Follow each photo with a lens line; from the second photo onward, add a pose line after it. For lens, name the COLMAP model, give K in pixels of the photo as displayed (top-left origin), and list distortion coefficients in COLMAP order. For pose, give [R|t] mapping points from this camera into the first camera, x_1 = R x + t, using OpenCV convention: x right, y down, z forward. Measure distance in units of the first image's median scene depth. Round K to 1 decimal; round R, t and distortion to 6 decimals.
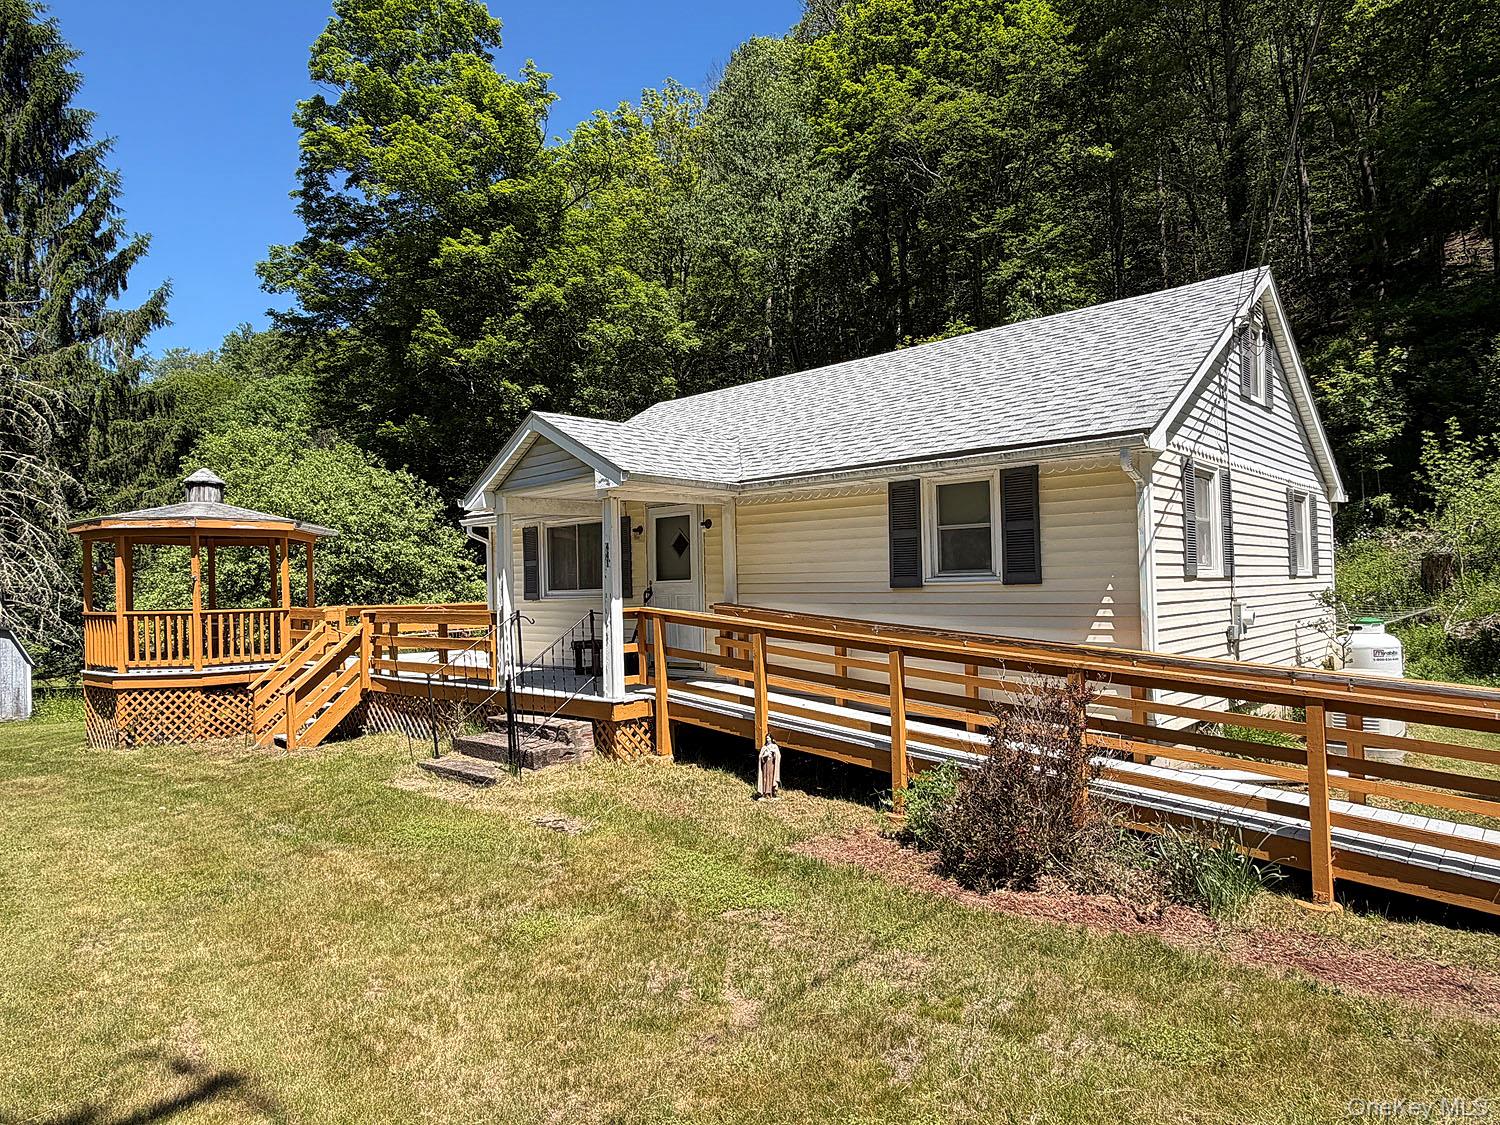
lens RADIAL K [[914.6, 0, 751.6], [0, 914.6, 569.2], [0, 0, 1]] dist [-0.002395, 0.005521]
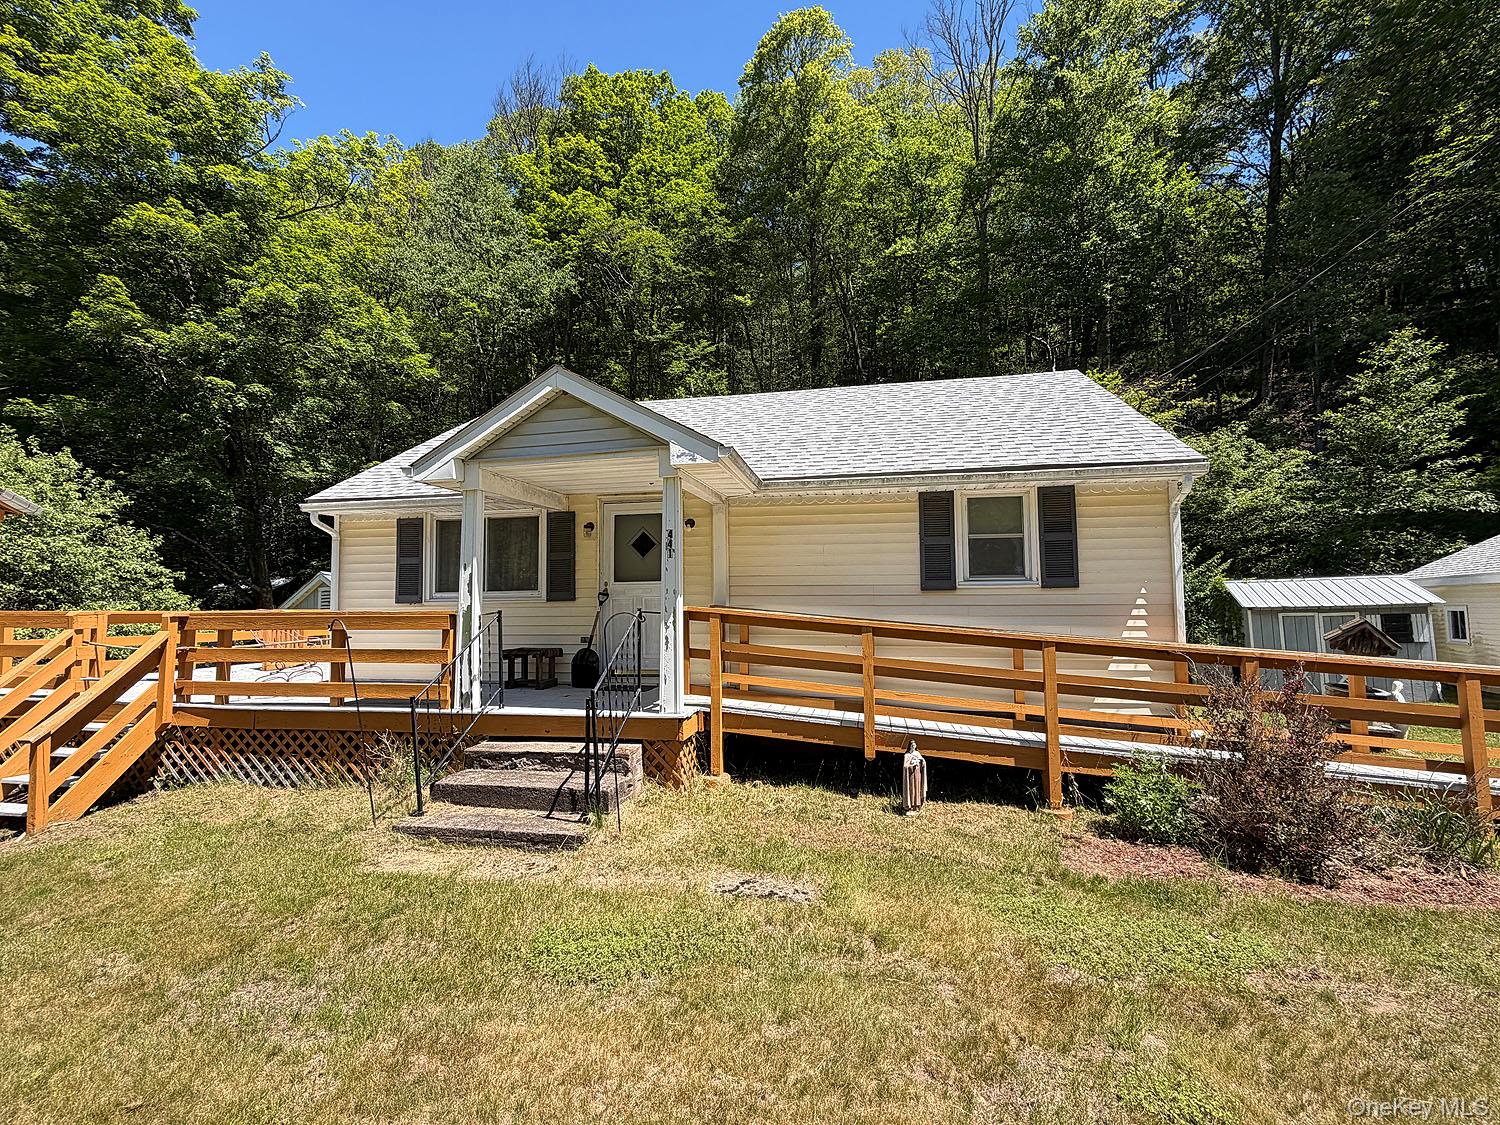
lens RADIAL K [[670.5, 0, 749.2], [0, 670.5, 564.8], [0, 0, 1]] dist [-0.001711, 0.001794]
pose [[0.856701, 0.045403, 0.513812, -0.390646], [-0.019673, 0.998270, -0.055410, 0.034929], [-0.515439, 0.037362, 0.856112, 0.402931]]
